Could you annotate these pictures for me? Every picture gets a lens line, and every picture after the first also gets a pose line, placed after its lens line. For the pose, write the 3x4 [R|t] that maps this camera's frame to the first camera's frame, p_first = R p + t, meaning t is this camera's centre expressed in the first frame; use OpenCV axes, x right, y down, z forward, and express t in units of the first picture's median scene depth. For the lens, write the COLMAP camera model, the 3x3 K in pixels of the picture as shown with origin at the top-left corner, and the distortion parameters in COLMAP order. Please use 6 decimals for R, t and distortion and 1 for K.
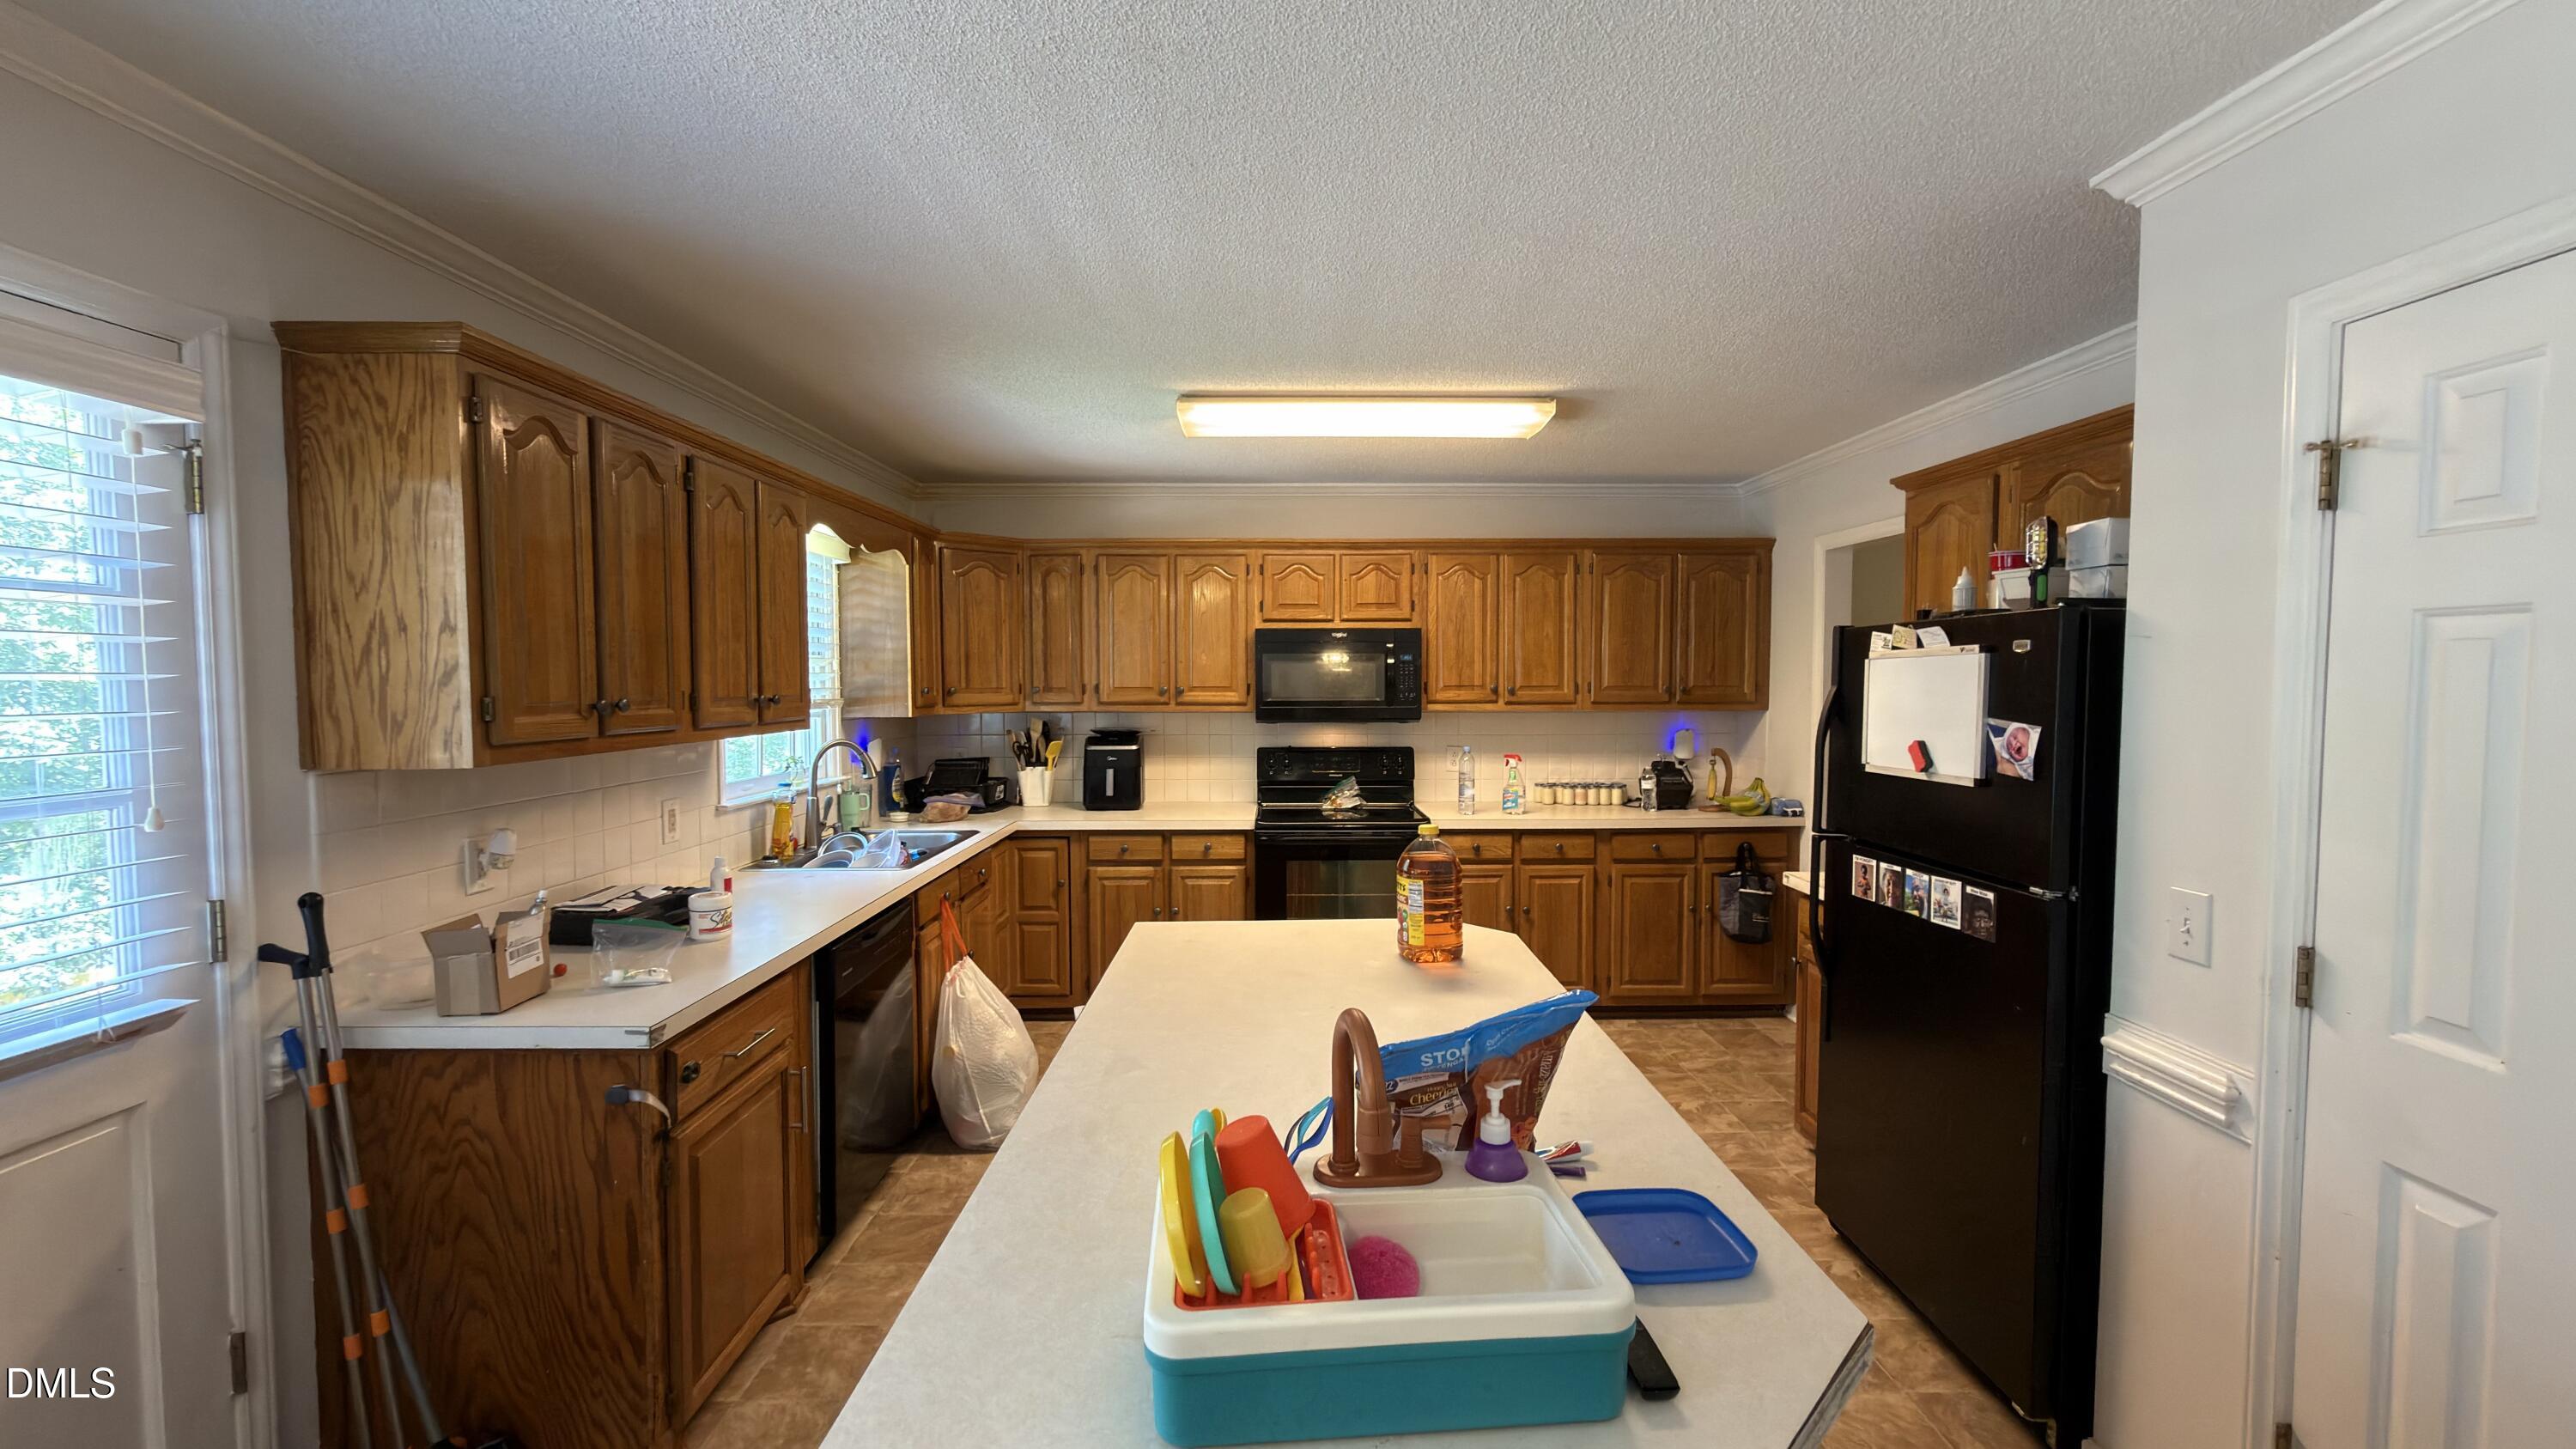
lens RADIAL K [[1031.6, 0, 1290.0], [0, 1031.6, 730.2], [0, 0, 1]] dist [0.001234, 0.000002]
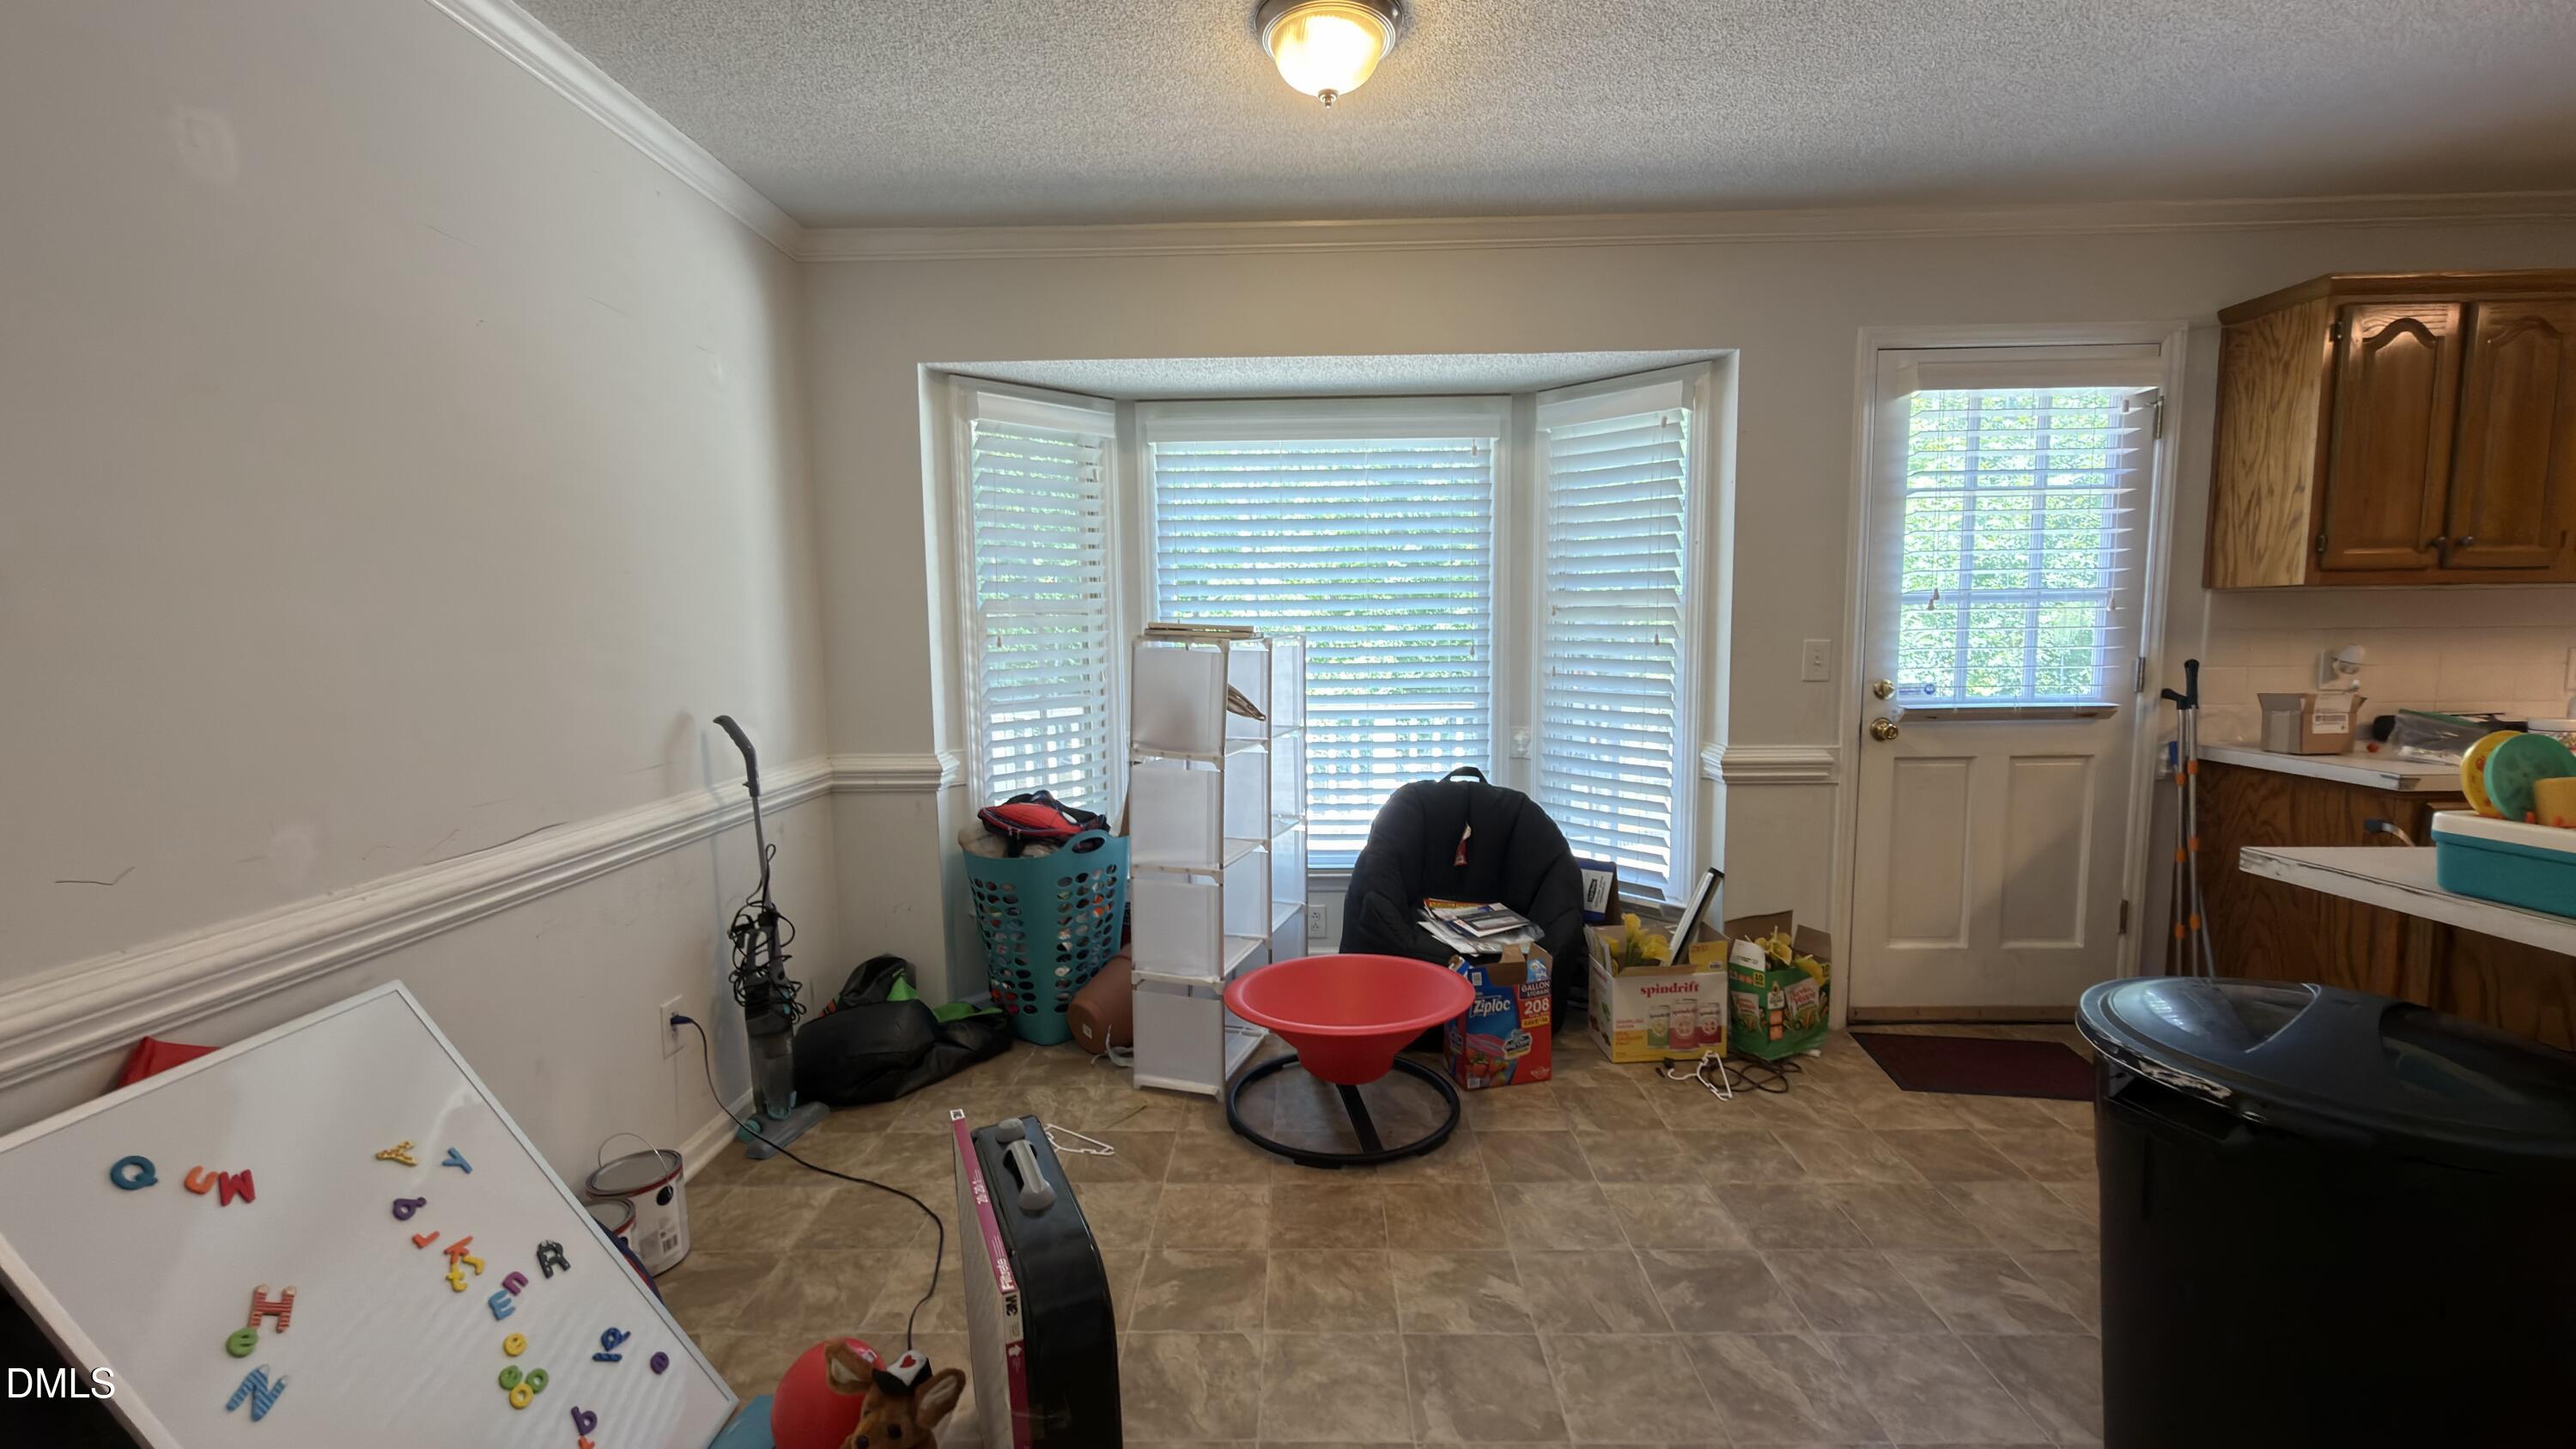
lens RADIAL K [[1031.6, 0, 1300.0], [0, 1031.6, 721.0], [0, 0, 1]] dist [0.001234, 0.000002]
pose [[-0.023037, 0.091801, -0.995511, 0.705326], [-0.040404, 0.994876, 0.092678, 0.150222], [0.998918, 0.042357, -0.019210, -0.376318]]
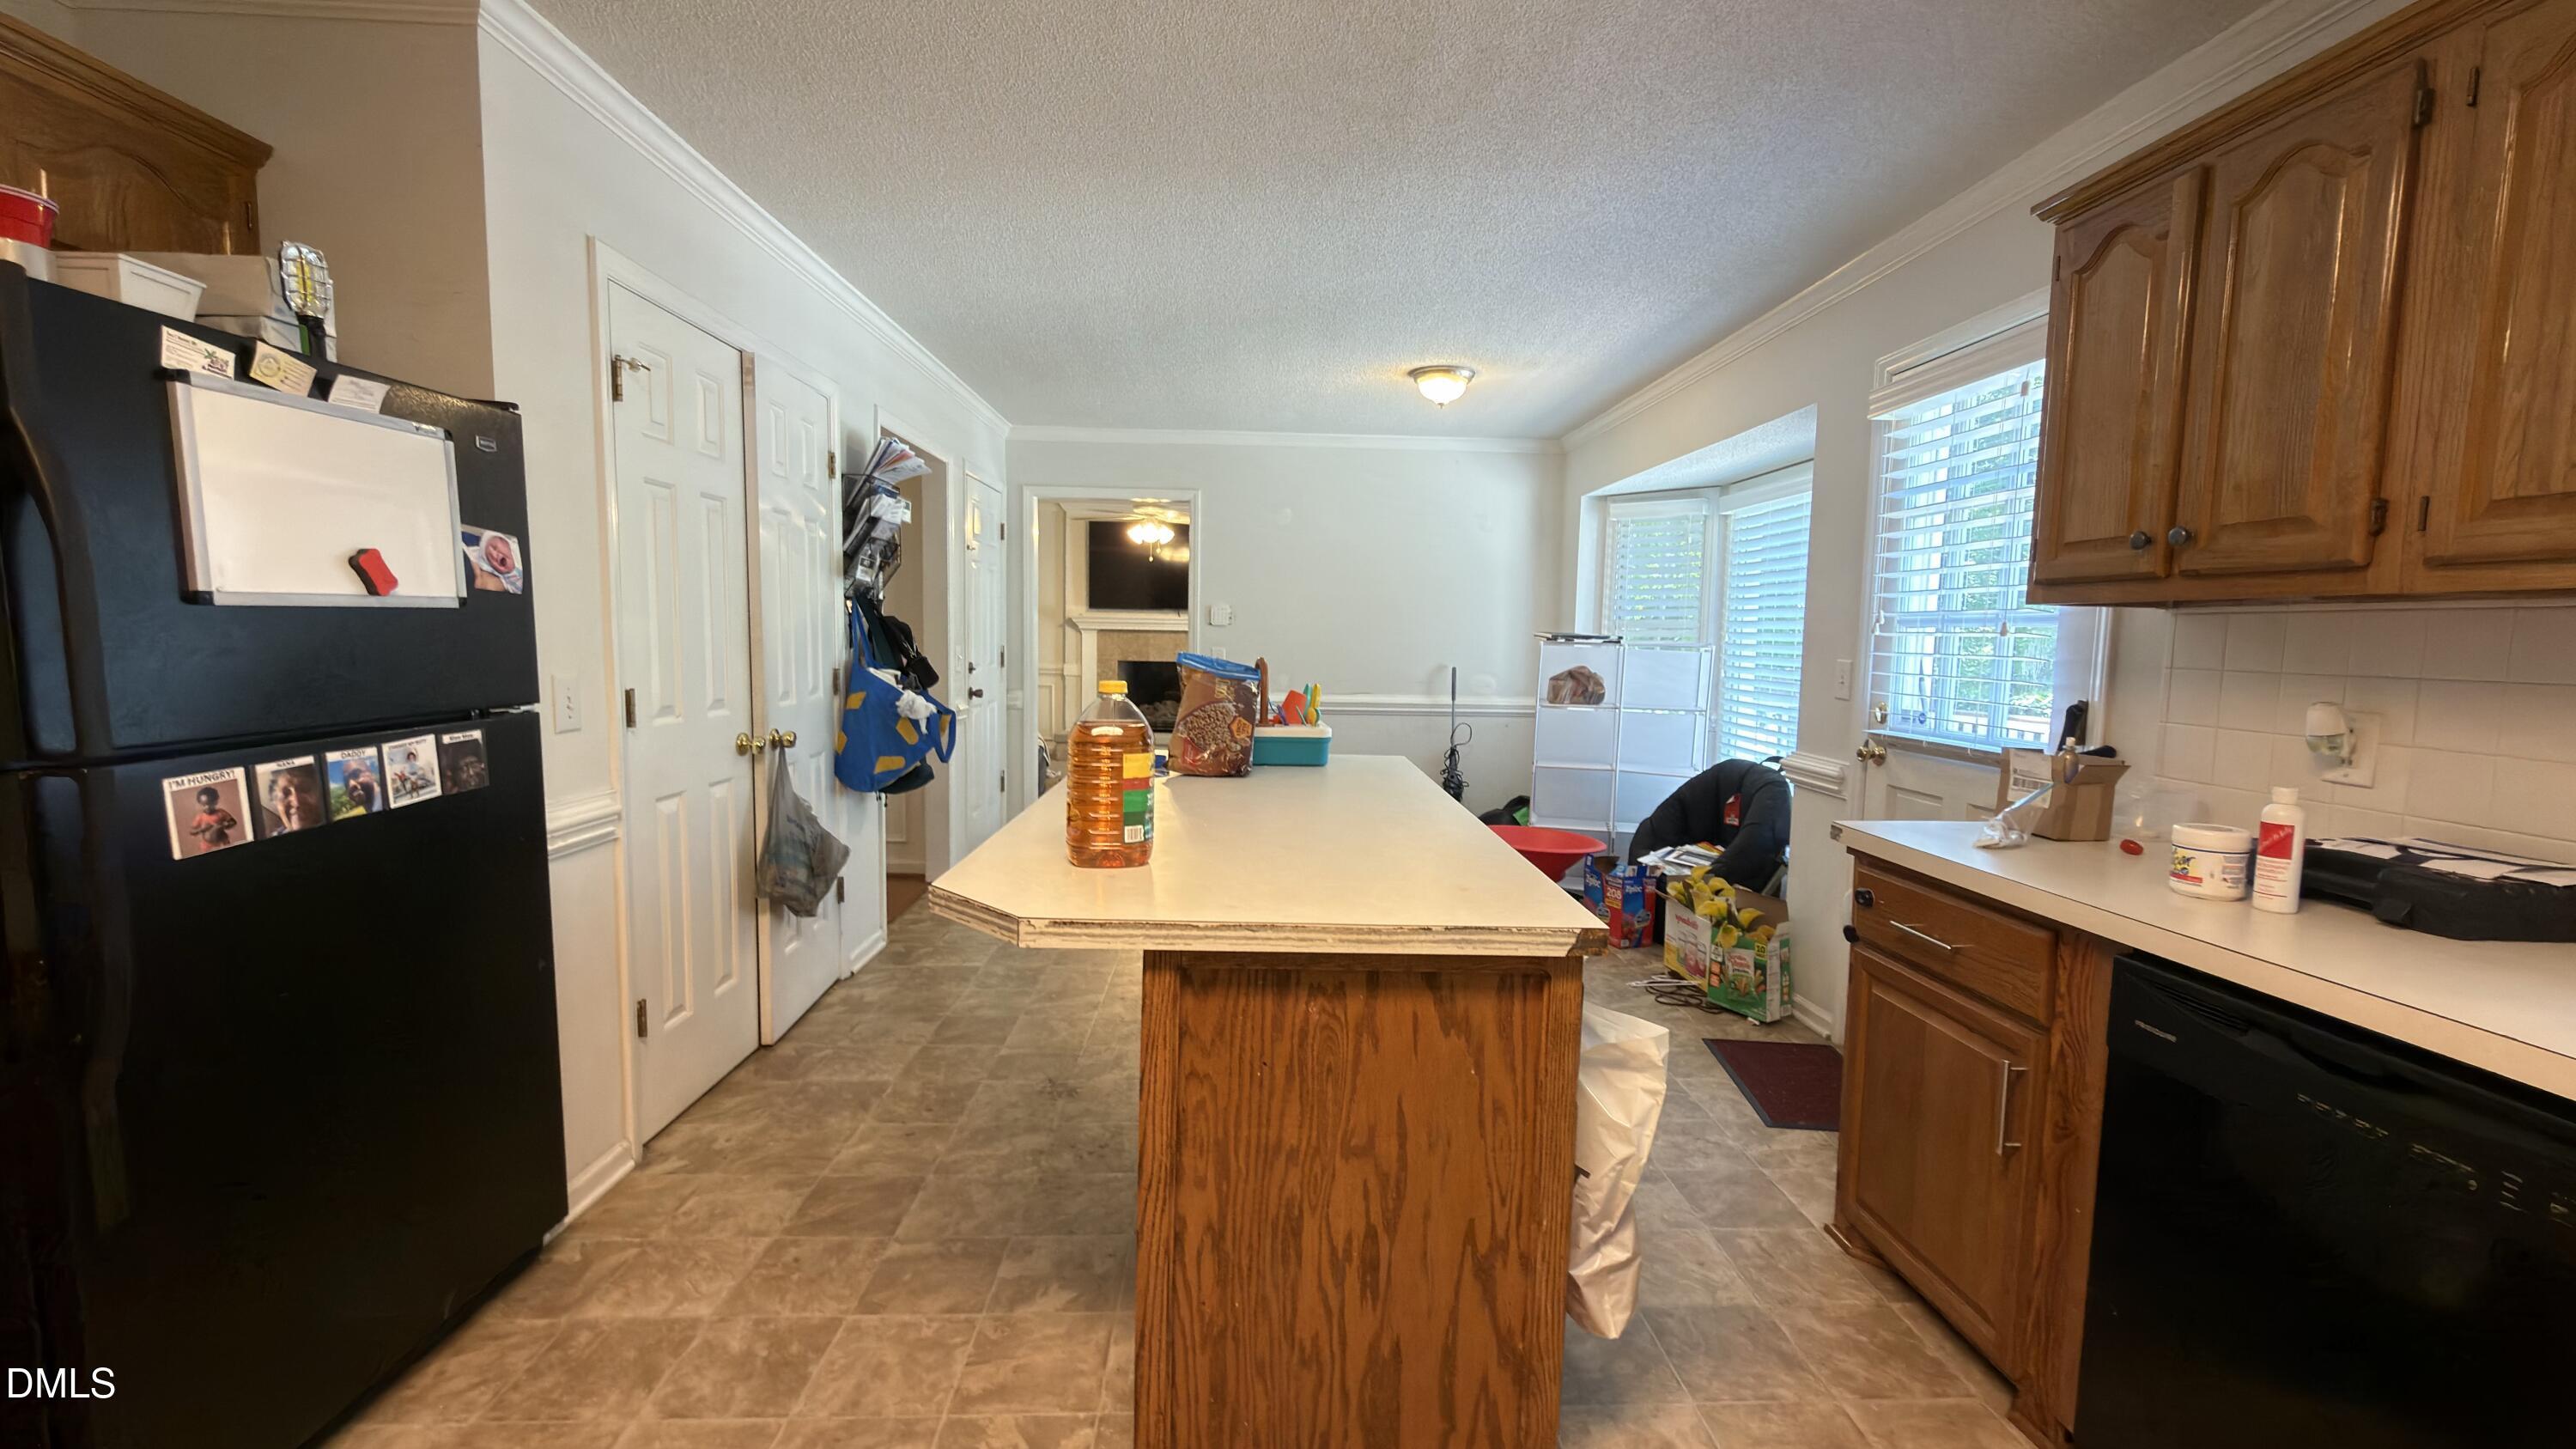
lens RADIAL K [[1031.6, 0, 1290.9], [0, 1031.6, 722.0], [0, 0, 1]] dist [0.001234, 0.000002]
pose [[-0.999444, -0.011812, -0.031187, 0.035320], [-0.016085, 0.989949, 0.140510, 0.021146], [0.029214, 0.140933, -0.989588, 2.032059]]
